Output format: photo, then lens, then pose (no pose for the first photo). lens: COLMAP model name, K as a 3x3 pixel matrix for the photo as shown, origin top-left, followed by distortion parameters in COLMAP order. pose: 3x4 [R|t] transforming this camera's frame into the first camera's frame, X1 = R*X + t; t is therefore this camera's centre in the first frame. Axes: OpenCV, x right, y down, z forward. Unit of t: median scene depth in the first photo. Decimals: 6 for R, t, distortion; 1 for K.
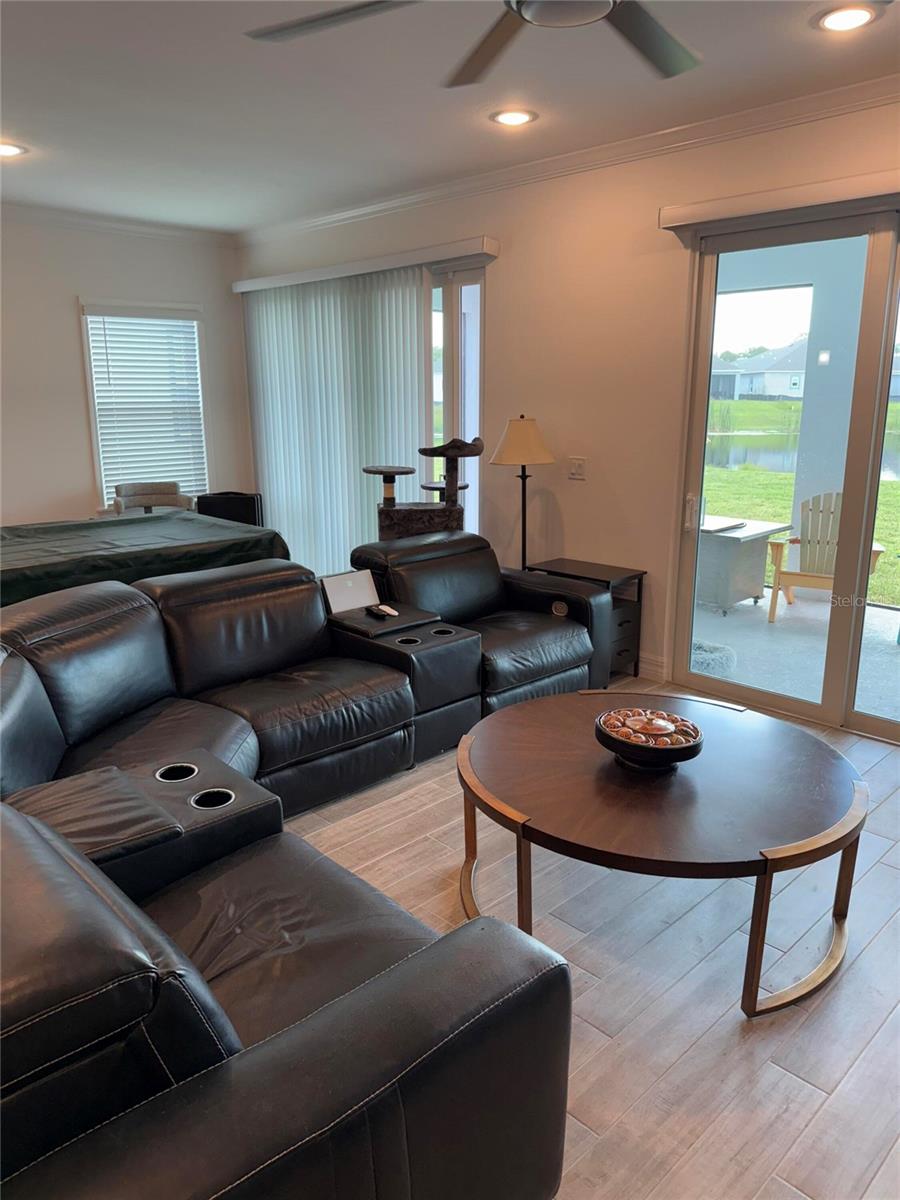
lens RADIAL K [[842.3, 0, 445.9], [0, 842.3, 599.9], [0, 0, 1]] dist [0.032662, -0.057805]
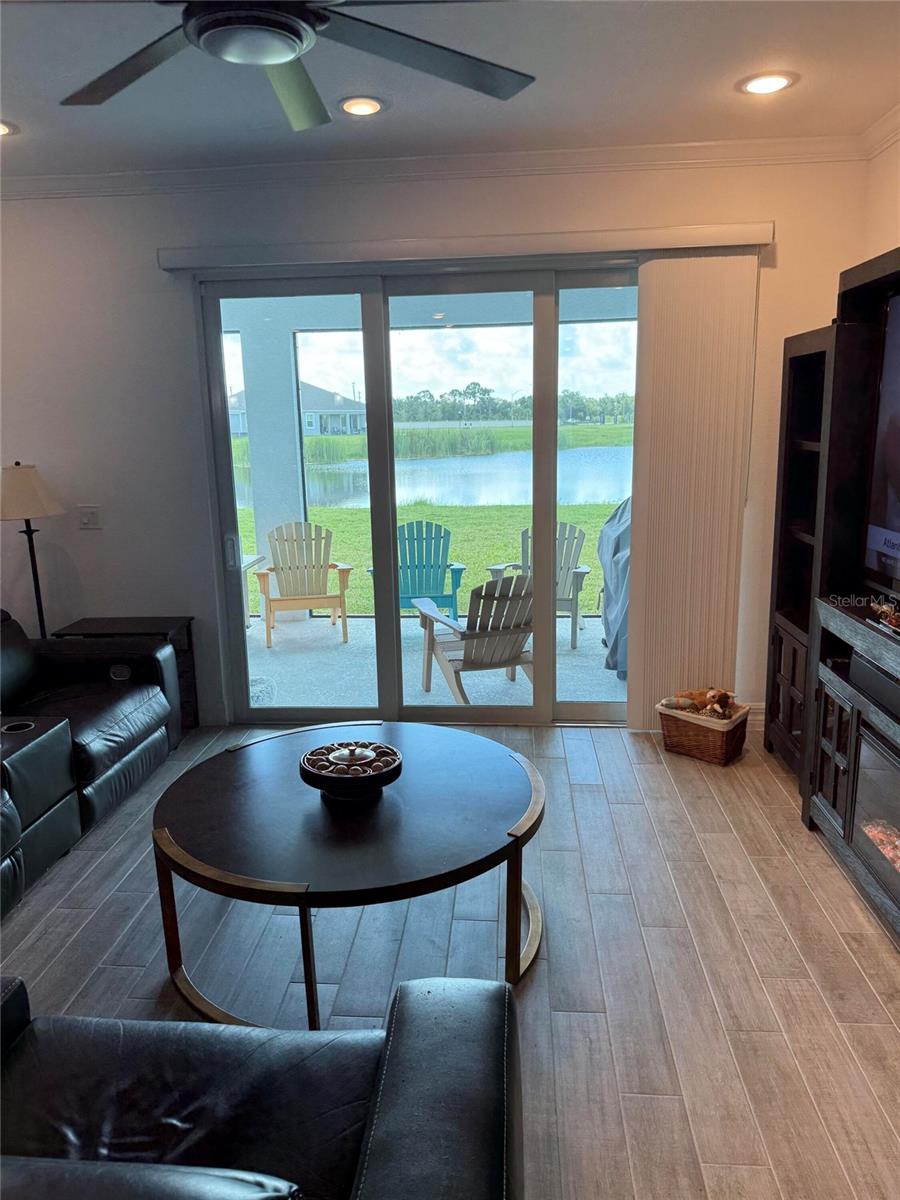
lens RADIAL K [[842.3, 0, 446.9], [0, 842.3, 602.5], [0, 0, 1]] dist [0.032662, -0.057805]
pose [[0.743065, -0.150992, 0.651963, -0.198760], [0.177770, 0.983749, 0.025222, -0.025214], [-0.645176, 0.097158, 0.757831, 0.091417]]
